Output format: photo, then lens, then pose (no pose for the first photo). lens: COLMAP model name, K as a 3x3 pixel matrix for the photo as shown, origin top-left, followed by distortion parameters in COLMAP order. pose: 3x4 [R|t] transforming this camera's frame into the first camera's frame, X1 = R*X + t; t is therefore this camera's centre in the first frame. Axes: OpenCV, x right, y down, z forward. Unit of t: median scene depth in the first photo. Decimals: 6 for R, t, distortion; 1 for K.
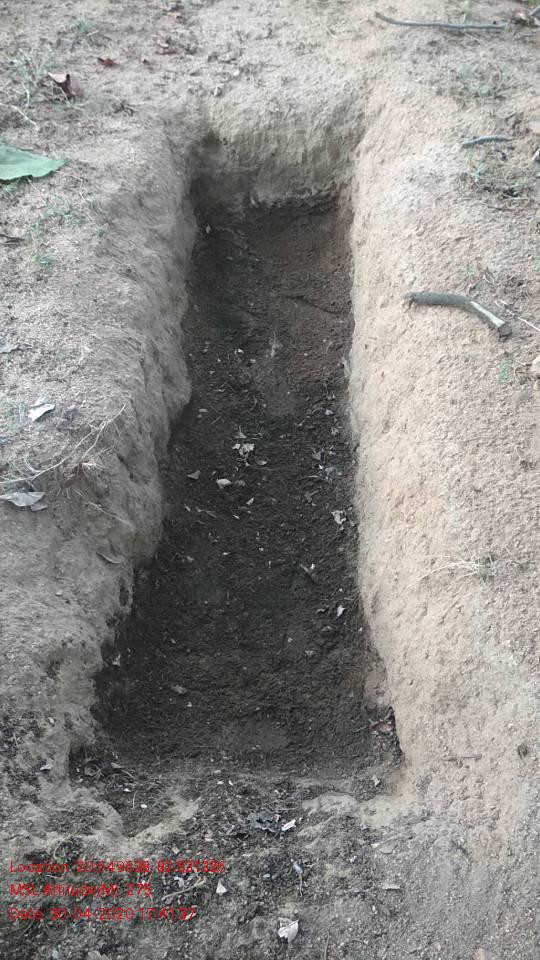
lens RADIAL K [[850.9, 0, 270.0], [0, 850.9, 480.0], [0, 0, 1]] dist [0.110836, -0.246683]
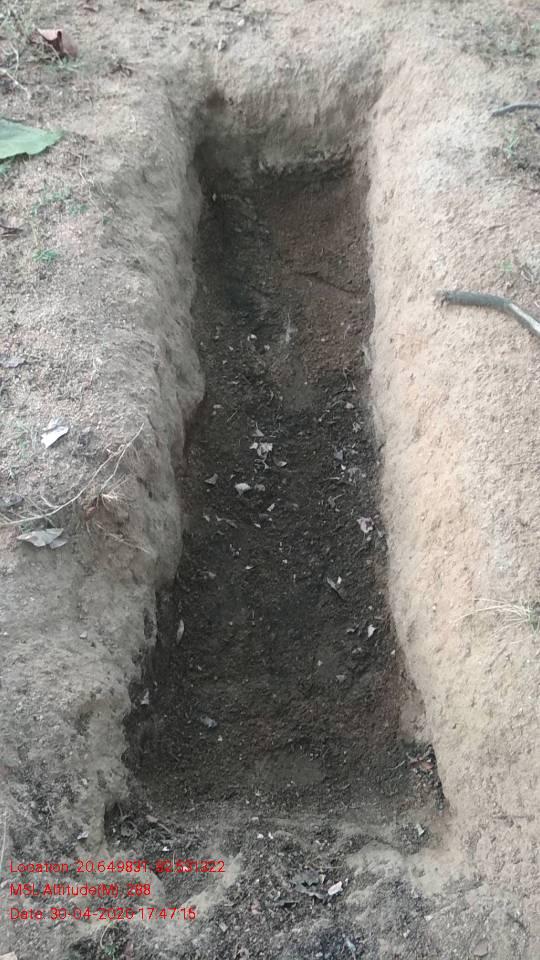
lens RADIAL K [[850.9, 0, 270.0], [0, 850.9, 480.0], [0, 0, 1]] dist [0.110836, -0.246683]
pose [[0.999772, -0.015245, 0.014940, -0.041714], [0.013718, 0.995140, 0.097510, -0.107759], [-0.016354, -0.097283, 0.995122, 0.054111]]
